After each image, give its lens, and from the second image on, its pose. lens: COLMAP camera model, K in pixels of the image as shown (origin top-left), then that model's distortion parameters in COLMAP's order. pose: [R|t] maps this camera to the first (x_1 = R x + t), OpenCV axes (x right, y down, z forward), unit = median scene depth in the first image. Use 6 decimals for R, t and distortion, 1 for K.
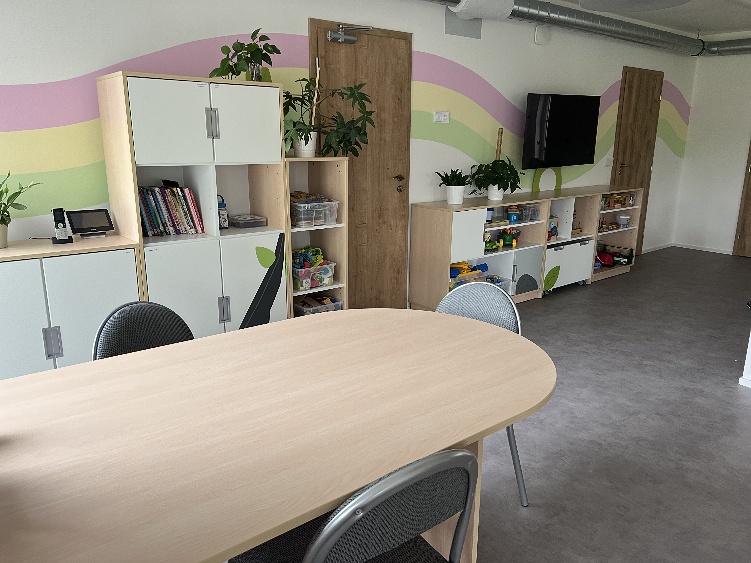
lens RADIAL K [[568.5, 0, 381.0], [0, 568.5, 285.4], [0, 0, 1]] dist [0.041085, -0.000266]
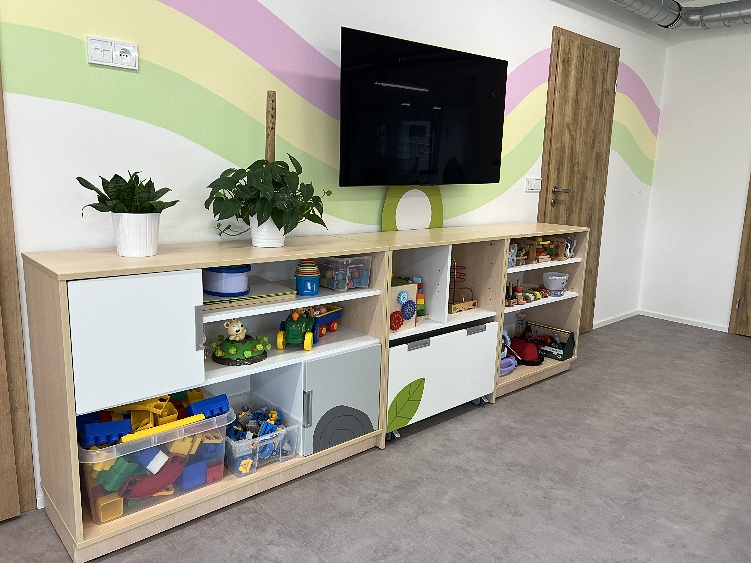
lens RADIAL K [[568.5, 0, 374.8], [0, 568.5, 277.2], [0, 0, 1]] dist [0.041085, -0.000266]
pose [[0.998991, 0.015753, 0.042060, 0.223314], [-0.012715, 0.997355, -0.071564, -0.077631], [-0.043076, 0.070957, 0.996549, 0.448447]]
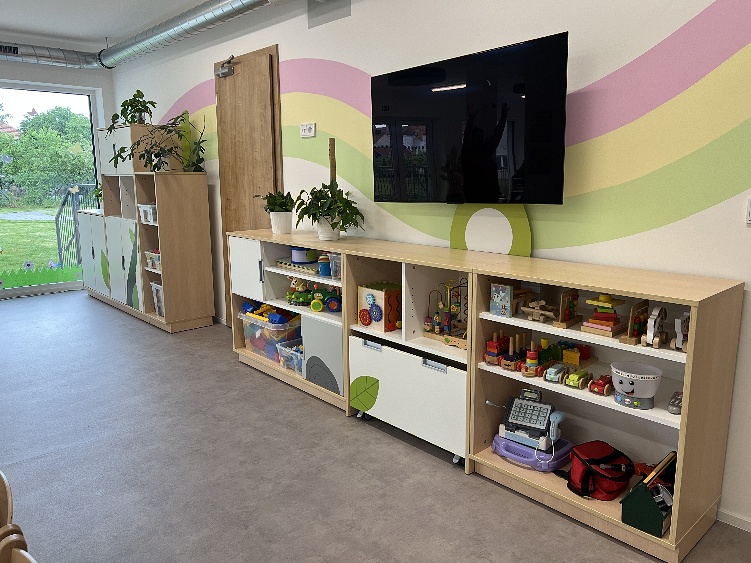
lens RADIAL K [[568.5, 0, 379.9], [0, 568.5, 278.9], [0, 0, 1]] dist [0.041085, -0.000266]
pose [[0.049873, 0.170324, -0.984125, 0.746276], [-0.251915, 0.955638, 0.152627, -0.187748], [0.966464, 0.240304, 0.090567, 0.838531]]
